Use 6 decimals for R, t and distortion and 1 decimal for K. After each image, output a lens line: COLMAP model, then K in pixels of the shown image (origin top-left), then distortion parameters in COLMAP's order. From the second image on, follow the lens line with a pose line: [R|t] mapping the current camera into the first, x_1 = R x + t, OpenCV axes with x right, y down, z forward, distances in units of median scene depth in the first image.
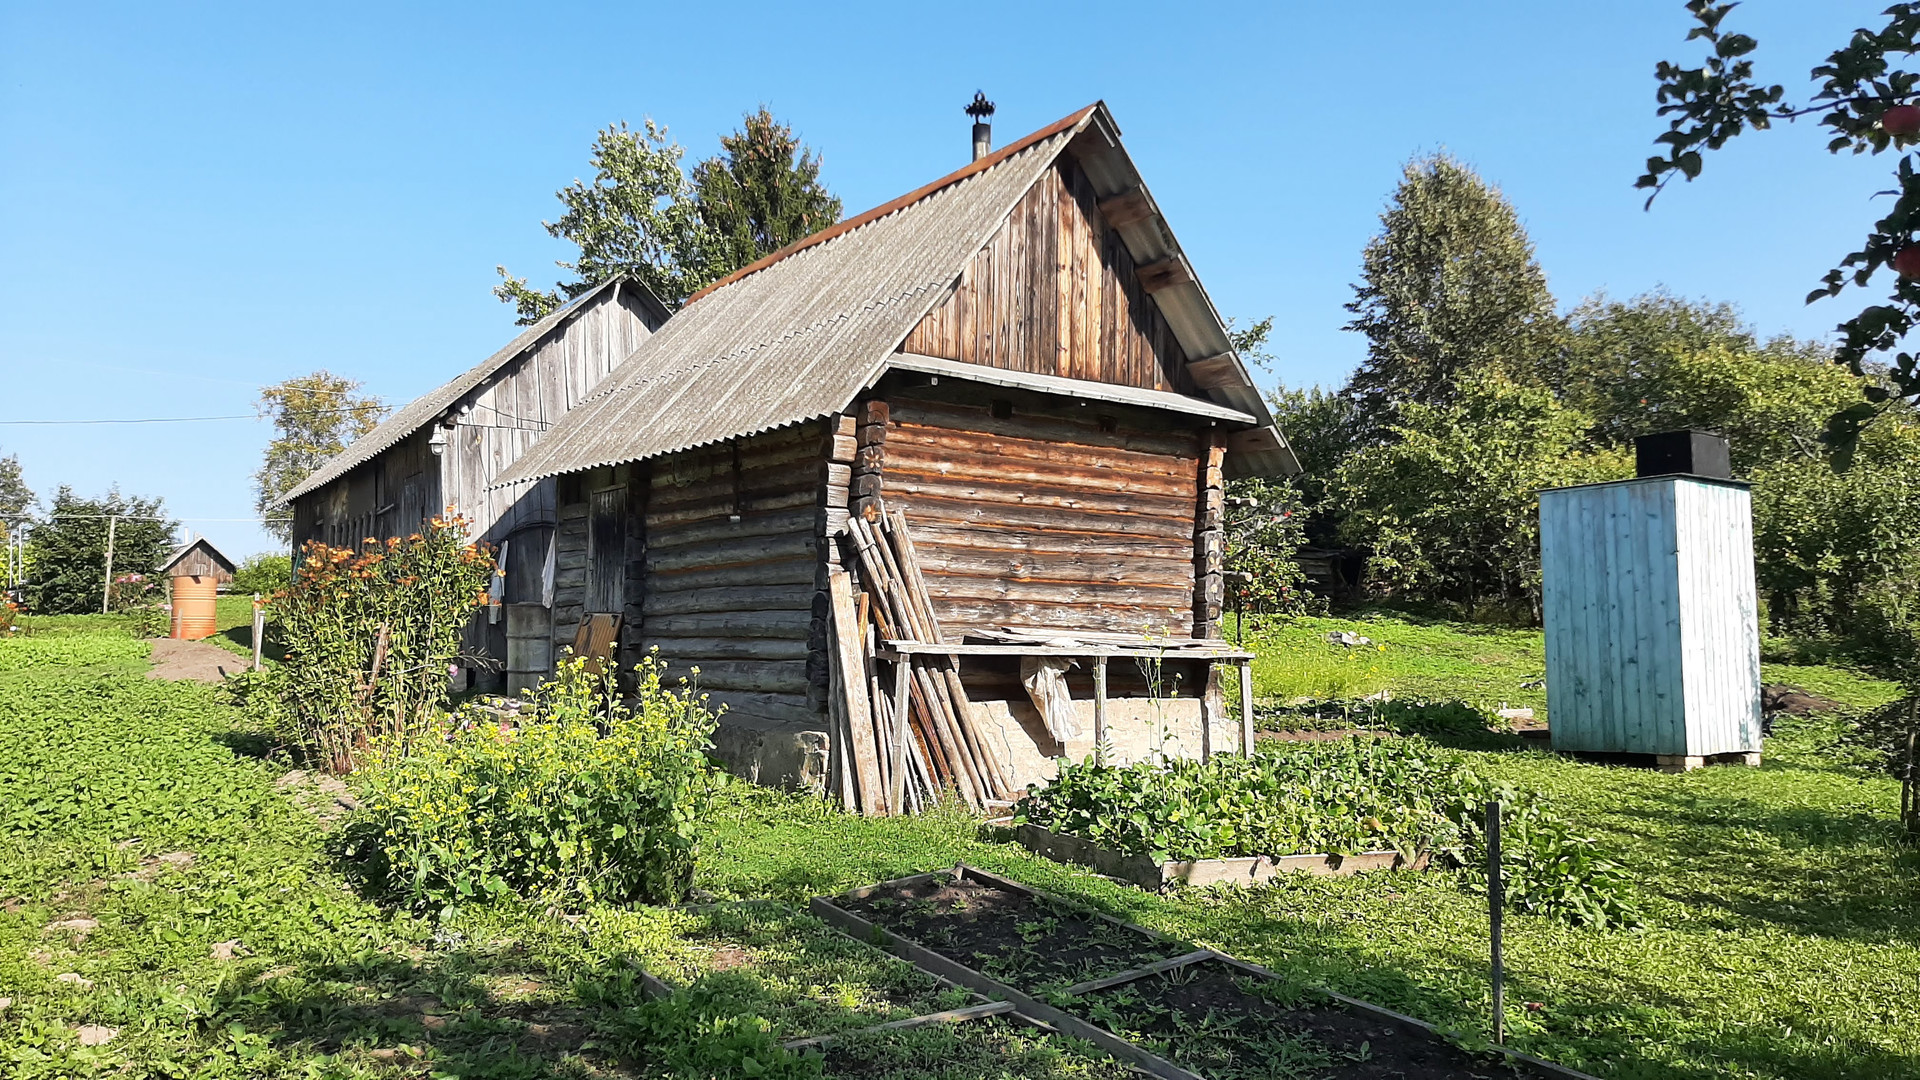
lens RADIAL K [[1492.5, 0, 969.8], [0, 1492.5, 530.0], [0, 0, 1]] dist [0.108660, -0.198956]
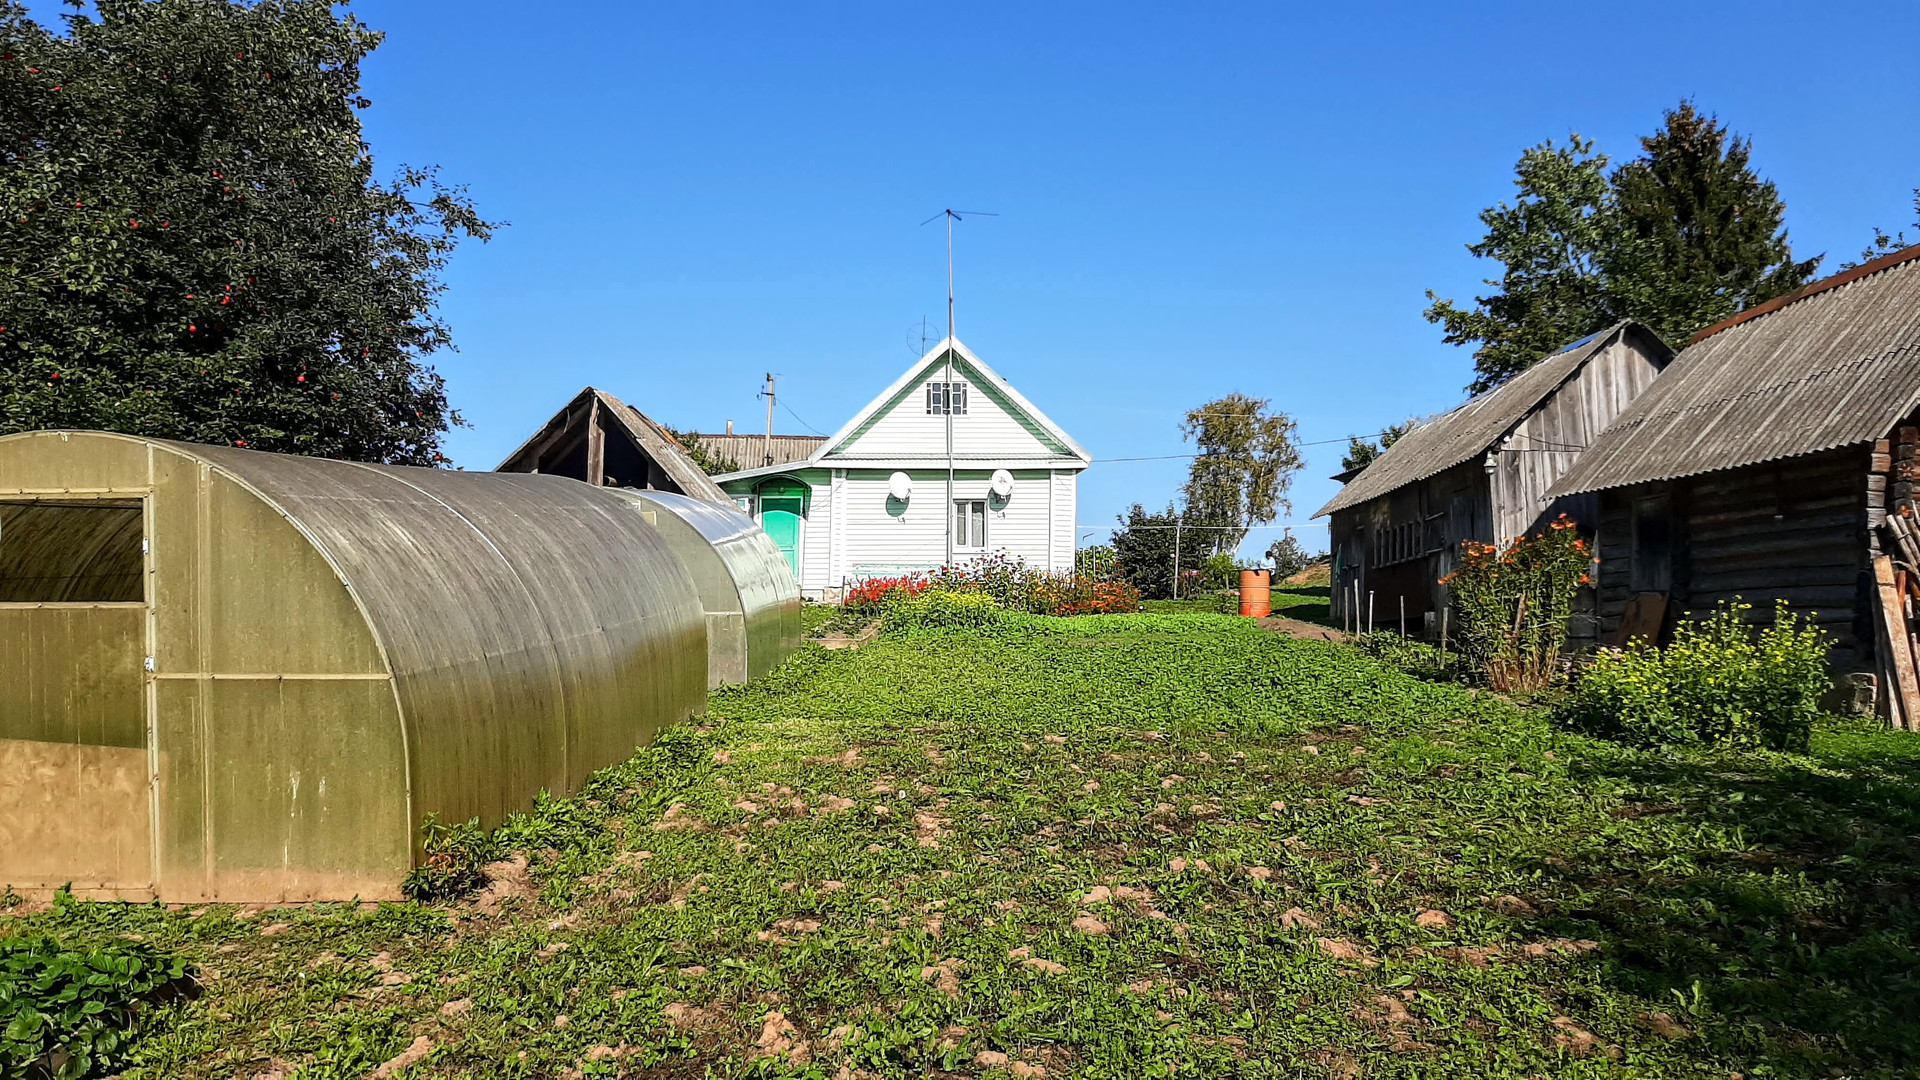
lens RADIAL K [[1492.5, 0, 969.8], [0, 1492.5, 530.0], [0, 0, 1]] dist [0.108660, -0.198956]
pose [[0.845875, -0.022242, -0.532917, -0.042788], [0.022052, 0.999734, -0.006722, -0.002973], [0.532924, -0.006066, 0.846141, -0.462631]]
